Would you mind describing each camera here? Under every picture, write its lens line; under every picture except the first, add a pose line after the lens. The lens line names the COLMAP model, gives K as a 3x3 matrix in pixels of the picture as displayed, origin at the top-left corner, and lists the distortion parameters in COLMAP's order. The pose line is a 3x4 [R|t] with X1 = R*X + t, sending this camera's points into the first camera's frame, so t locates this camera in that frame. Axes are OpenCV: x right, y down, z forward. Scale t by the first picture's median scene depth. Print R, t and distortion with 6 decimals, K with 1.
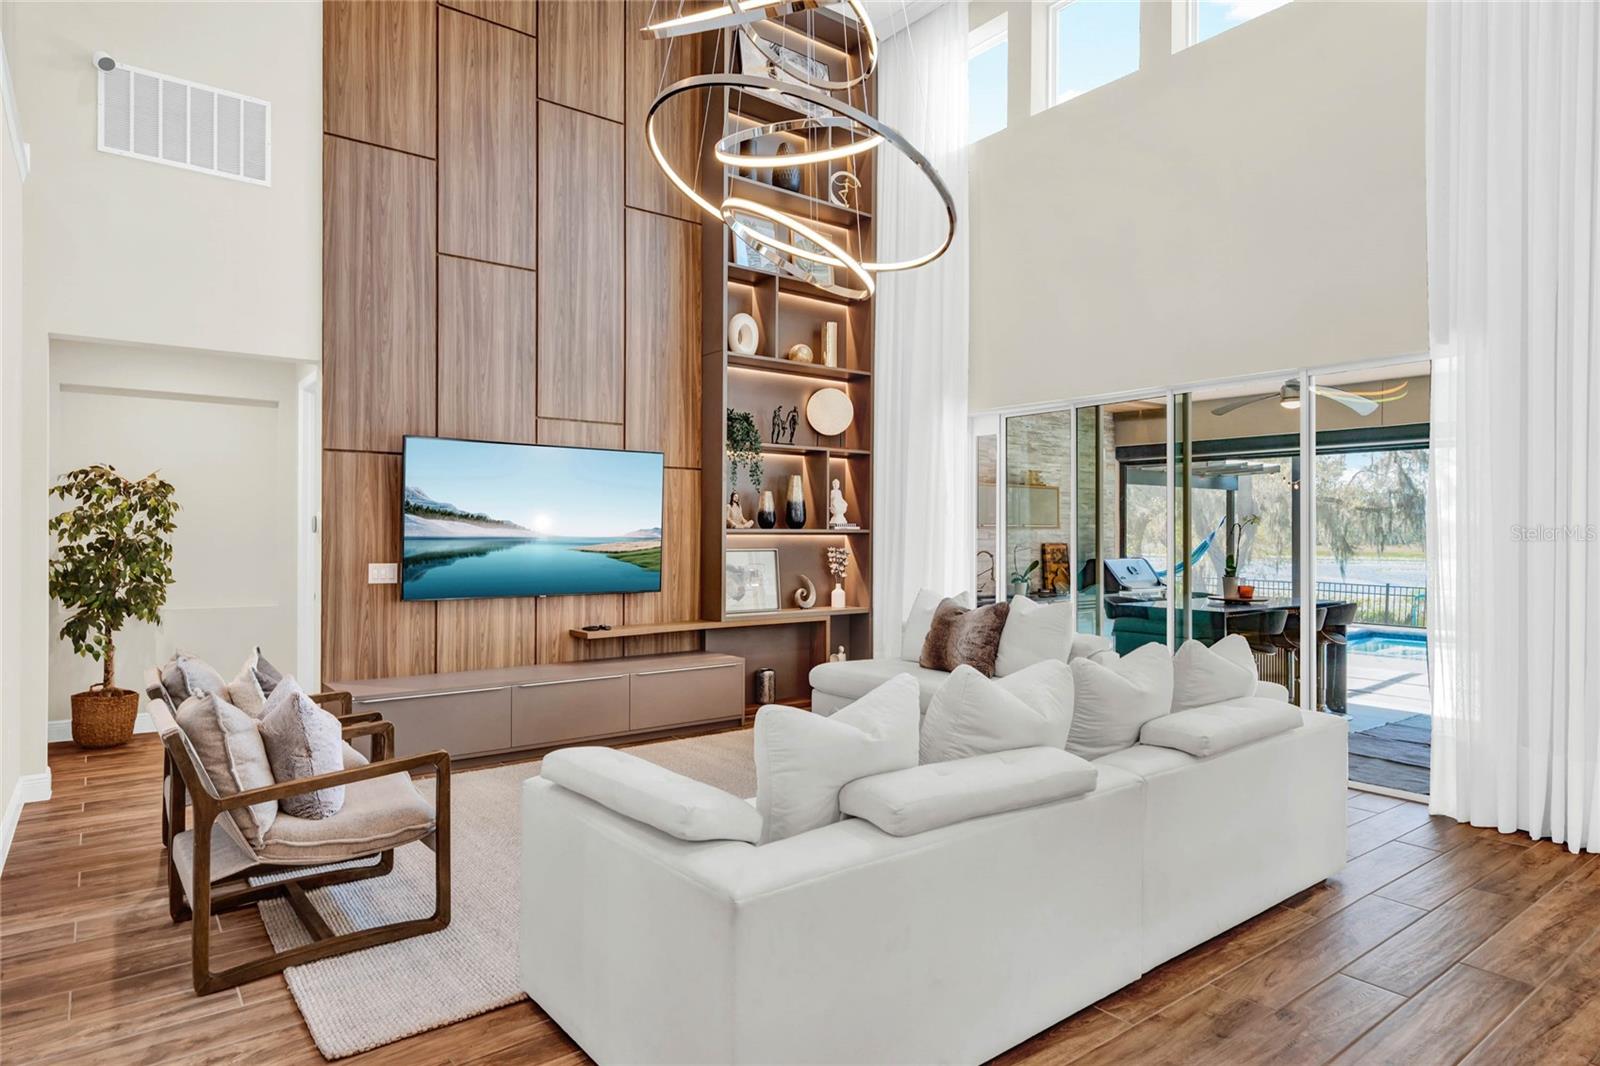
lens RADIAL K [[936.3, 0, 797.7], [0, 936.3, 529.7], [0, 0, 1]] dist [-0.001696, -0.000476]
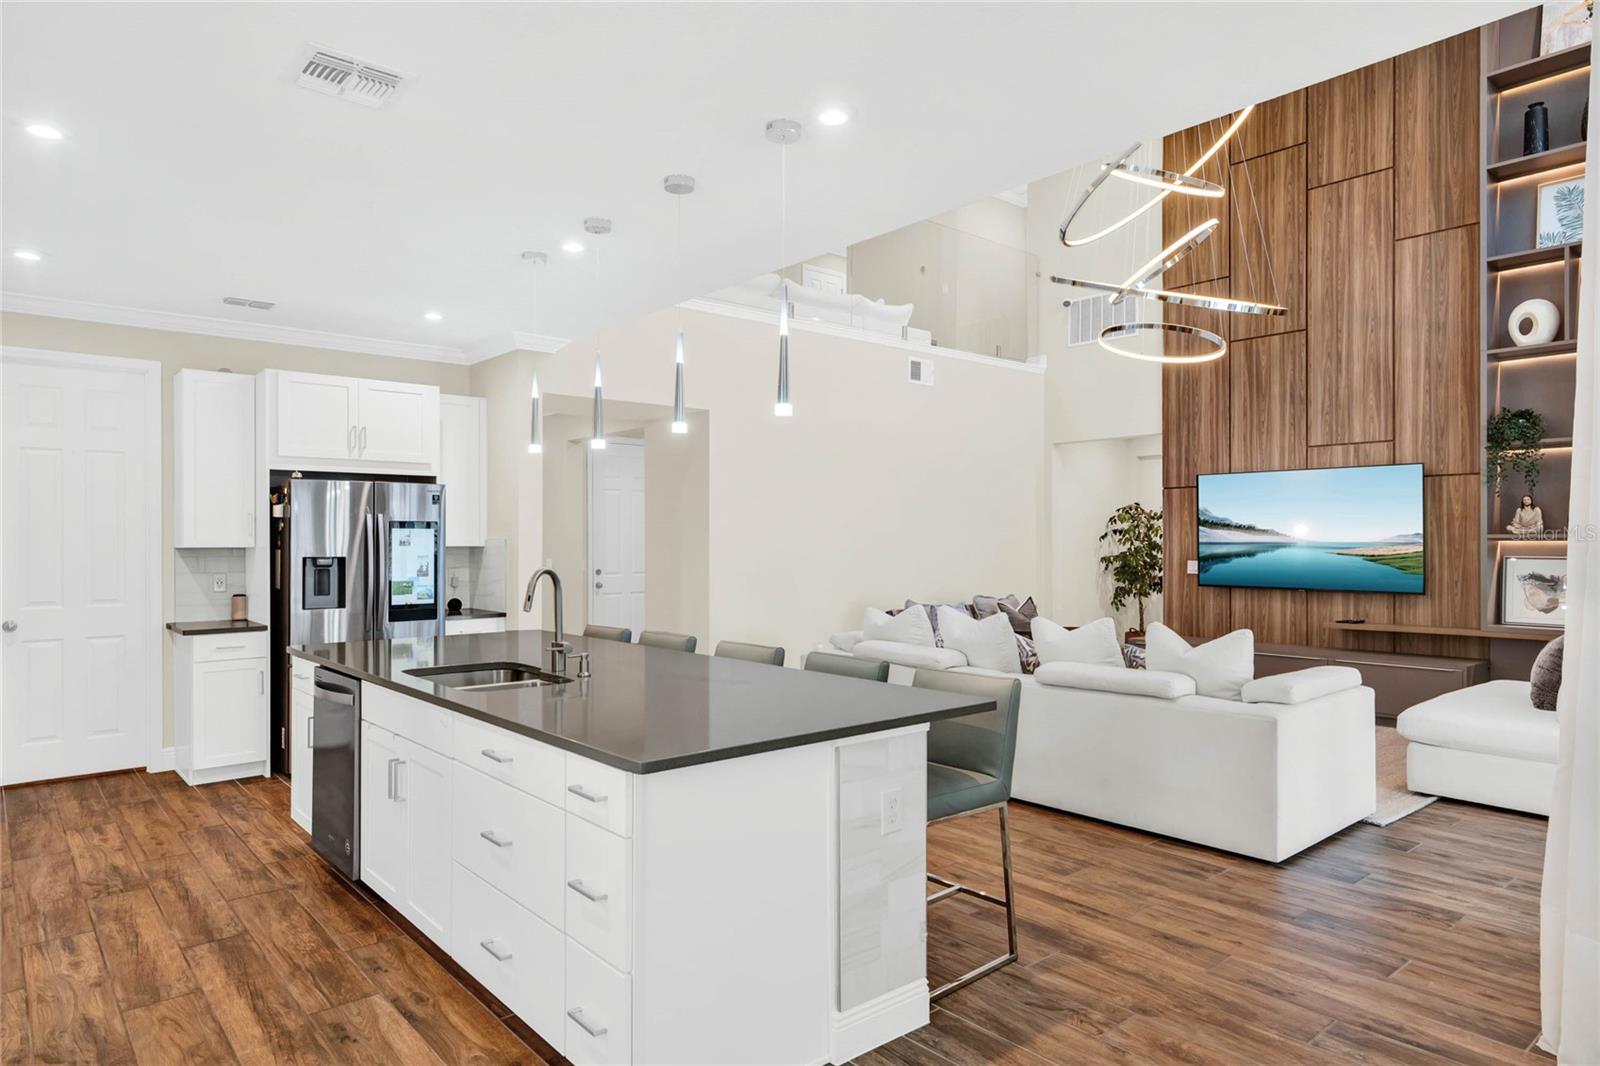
lens RADIAL K [[975.3, 0, 801.9], [0, 975.3, 541.8], [0, 0, 1]] dist [0.002128, 0.000094]
pose [[0.042768, -0.009907, -0.999036, 0.985128], [-0.002853, 0.999946, -0.010038, 0.021284], [0.999081, 0.003279, 0.042738, 0.273617]]
